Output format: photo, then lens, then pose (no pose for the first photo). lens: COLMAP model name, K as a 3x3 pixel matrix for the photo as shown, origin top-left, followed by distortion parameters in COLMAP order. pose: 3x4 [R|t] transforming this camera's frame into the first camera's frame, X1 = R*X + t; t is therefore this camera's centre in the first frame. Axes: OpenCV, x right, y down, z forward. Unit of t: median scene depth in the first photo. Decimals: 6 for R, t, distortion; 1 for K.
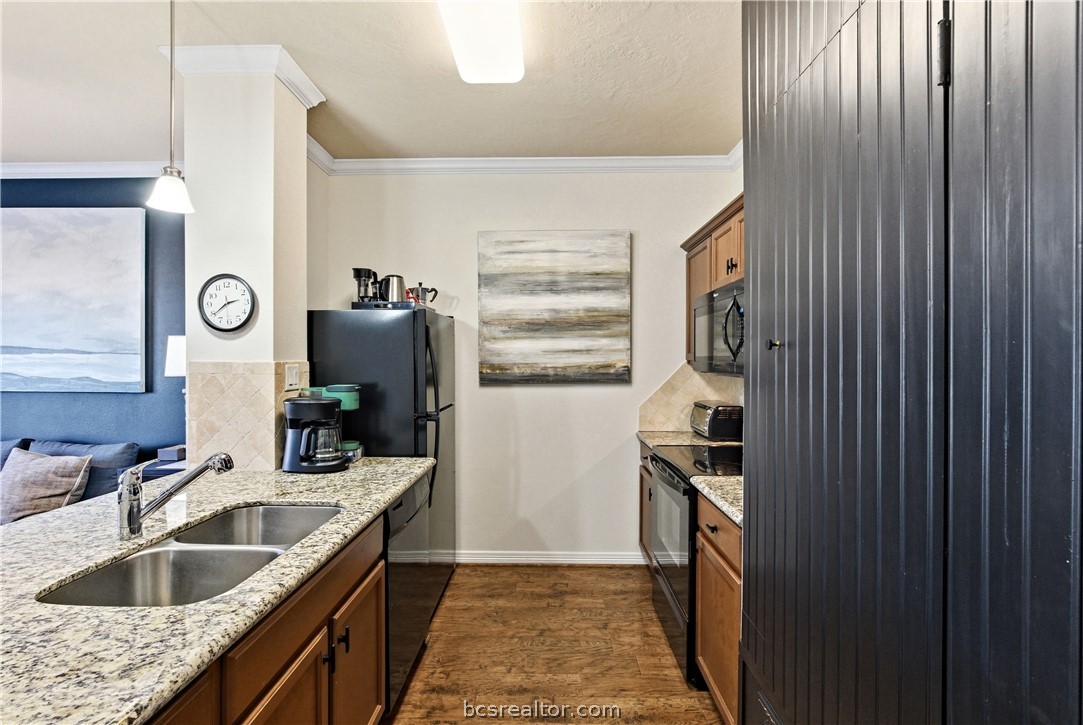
lens RADIAL K [[507.2, 0, 543.0], [0, 507.2, 363.2], [0, 0, 1]] dist [-0.017017, 0.005218]
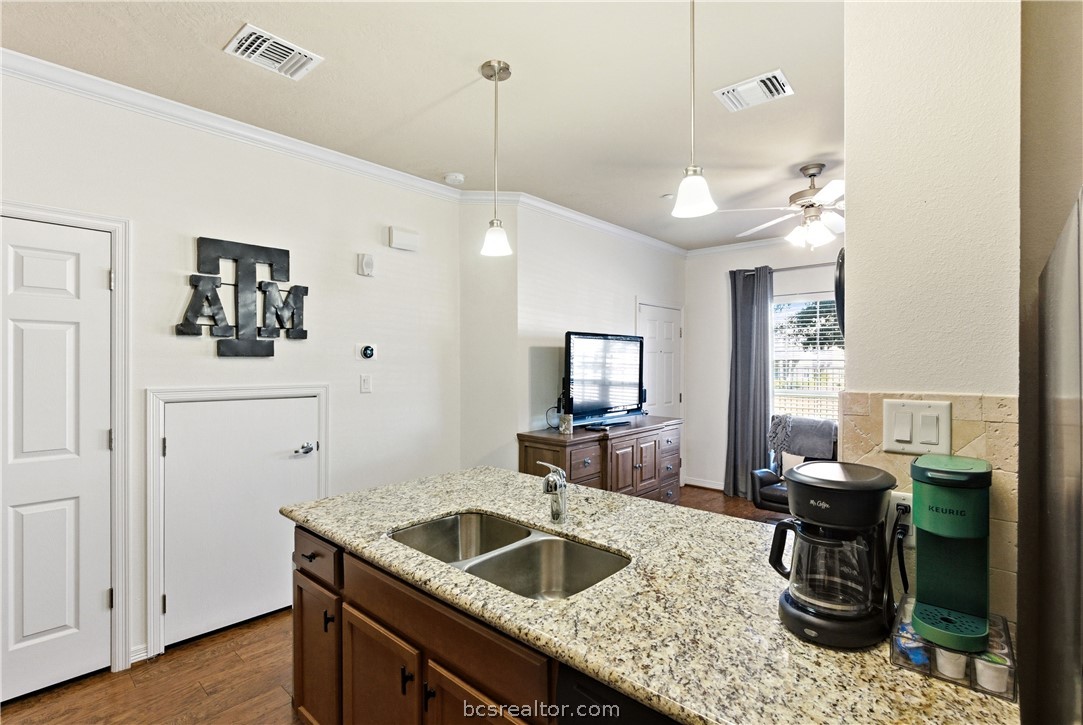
lens RADIAL K [[507.2, 0, 540.6], [0, 507.2, 363.0], [0, 0, 1]] dist [-0.017017, 0.005218]
pose [[-0.663399, 0.003621, -0.748257, 0.073358], [-0.001501, 0.999980, 0.006170, -0.028016], [0.748264, 0.005216, -0.663381, 0.851992]]
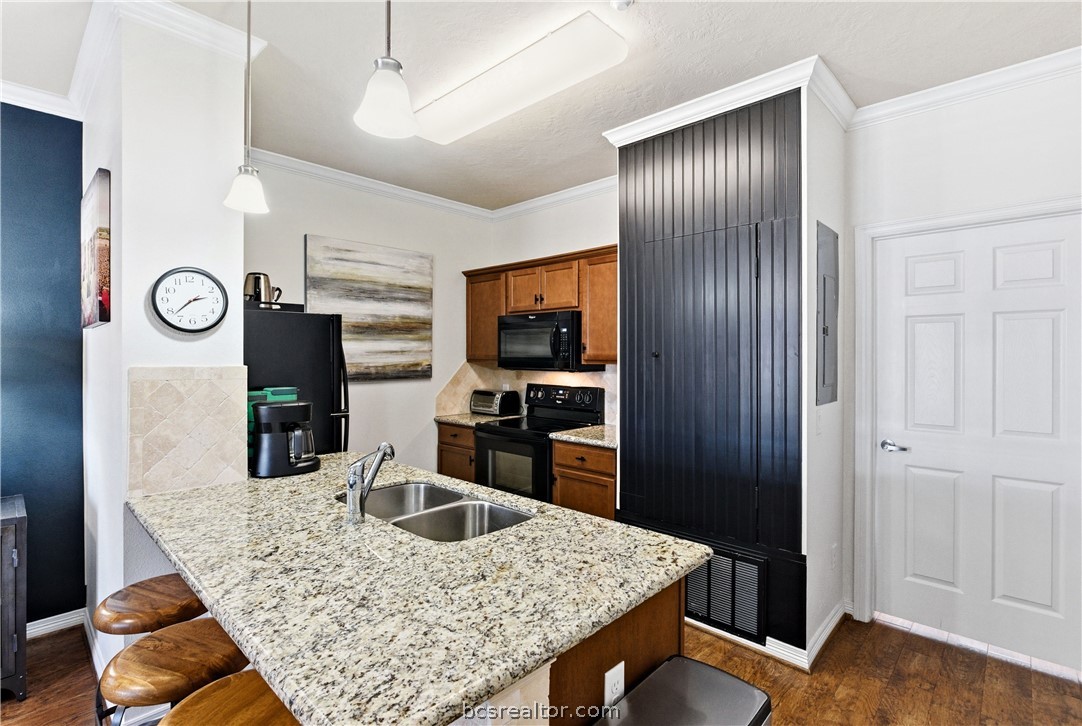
lens RADIAL K [[506.7, 0, 543.6], [0, 506.7, 362.2], [0, 0, 1]] dist [-0.017017, 0.005218]
pose [[0.674397, -0.008887, 0.738315, -0.652824], [0.001505, 0.999942, 0.010661, -0.014349], [-0.738367, -0.006079, 0.674372, -0.045334]]
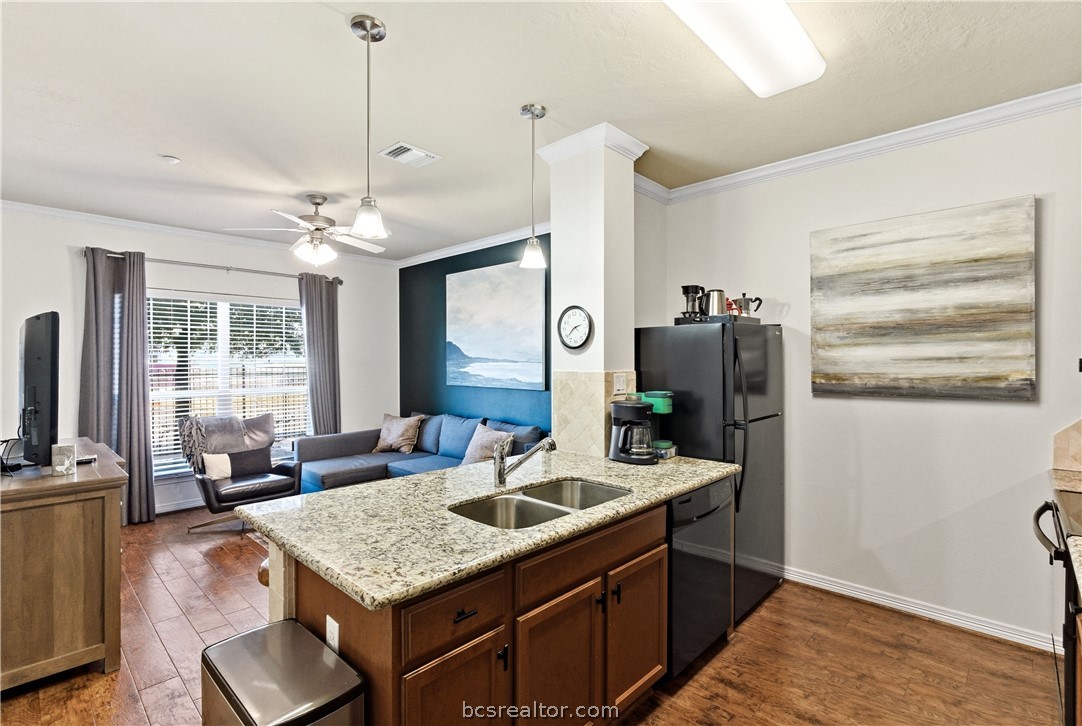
lens RADIAL K [[506.7, 0, 531.5], [0, 506.7, 364.4], [0, 0, 1]] dist [-0.017017, 0.005218]
pose [[0.729185, 0.001726, -0.684314, 0.158103], [-0.002264, 0.999997, 0.000110, -0.015972], [0.684313, 0.001469, 0.729187, -0.041959]]
